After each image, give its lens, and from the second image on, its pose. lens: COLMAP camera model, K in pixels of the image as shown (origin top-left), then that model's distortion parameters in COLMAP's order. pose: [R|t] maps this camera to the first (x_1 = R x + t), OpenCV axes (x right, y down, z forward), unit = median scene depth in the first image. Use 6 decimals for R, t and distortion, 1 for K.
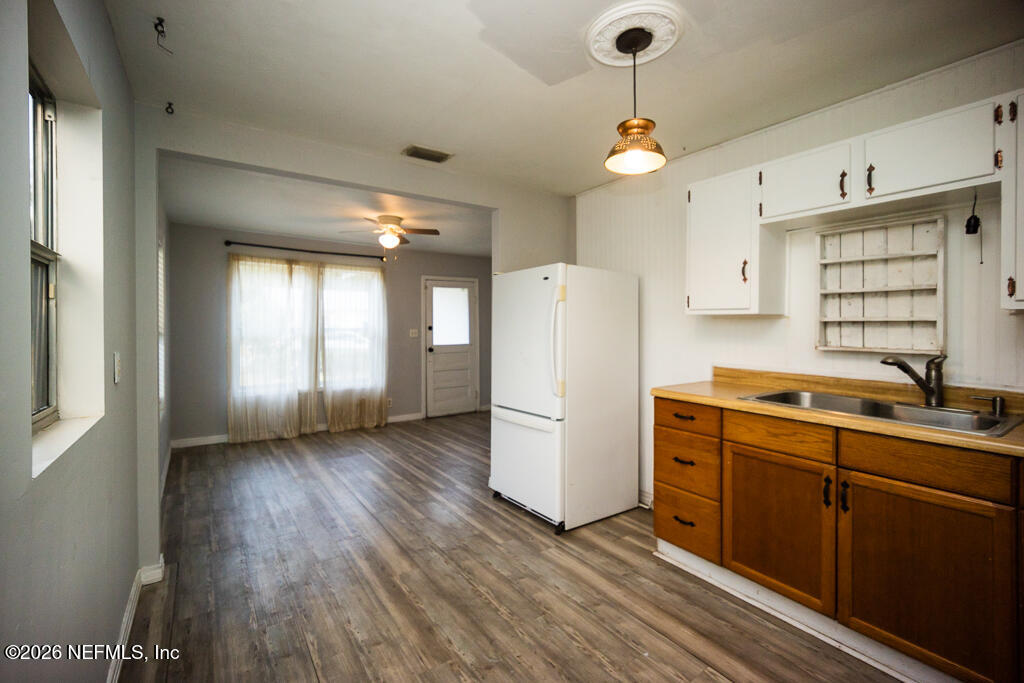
lens RADIAL K [[437.4, 0, 503.8], [0, 437.4, 324.8], [0, 0, 1]] dist [0.000126, -0.000049]
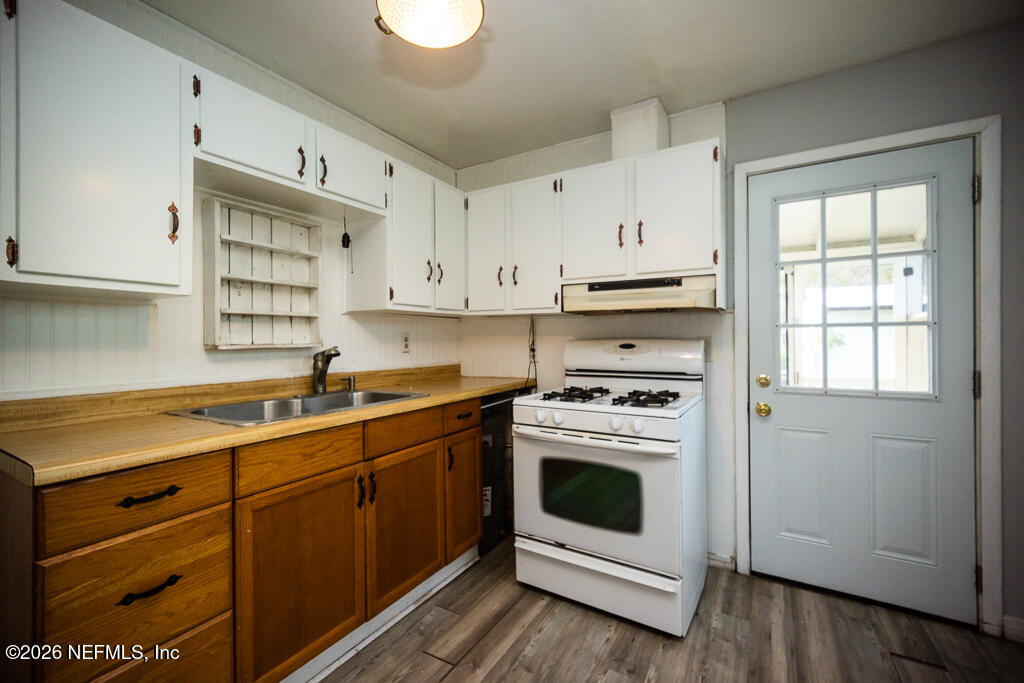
lens RADIAL K [[426.7, 0, 514.8], [0, 426.7, 335.6], [0, 0, 1]] dist [0.001314, -0.000048]
pose [[-0.415512, 0.006520, 0.909564, -0.203422], [0.008050, 0.999962, -0.003490, 0.044231], [-0.909552, 0.005871, -0.415548, 0.935030]]
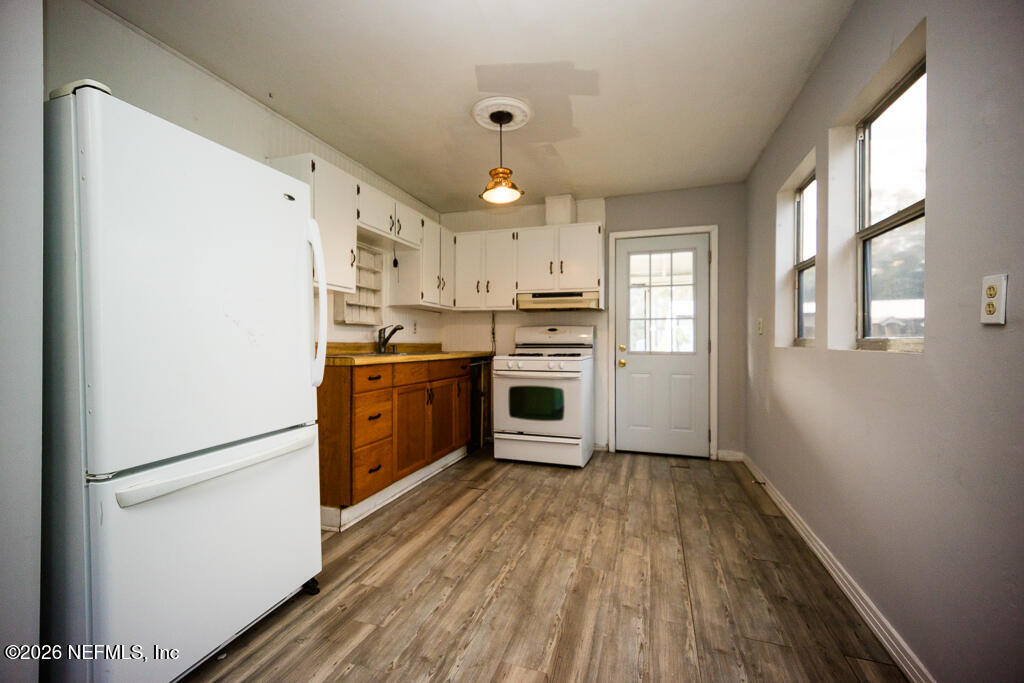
lens RADIAL K [[426.9, 0, 511.9], [0, 426.9, 334.4], [0, 0, 1]] dist [0.003168, 0.000273]
pose [[-0.604837, 0.011499, 0.796266, -0.785173], [-0.002822, 0.999859, -0.016583, 0.128977], [-0.796344, -0.012277, -0.604719, 1.567681]]
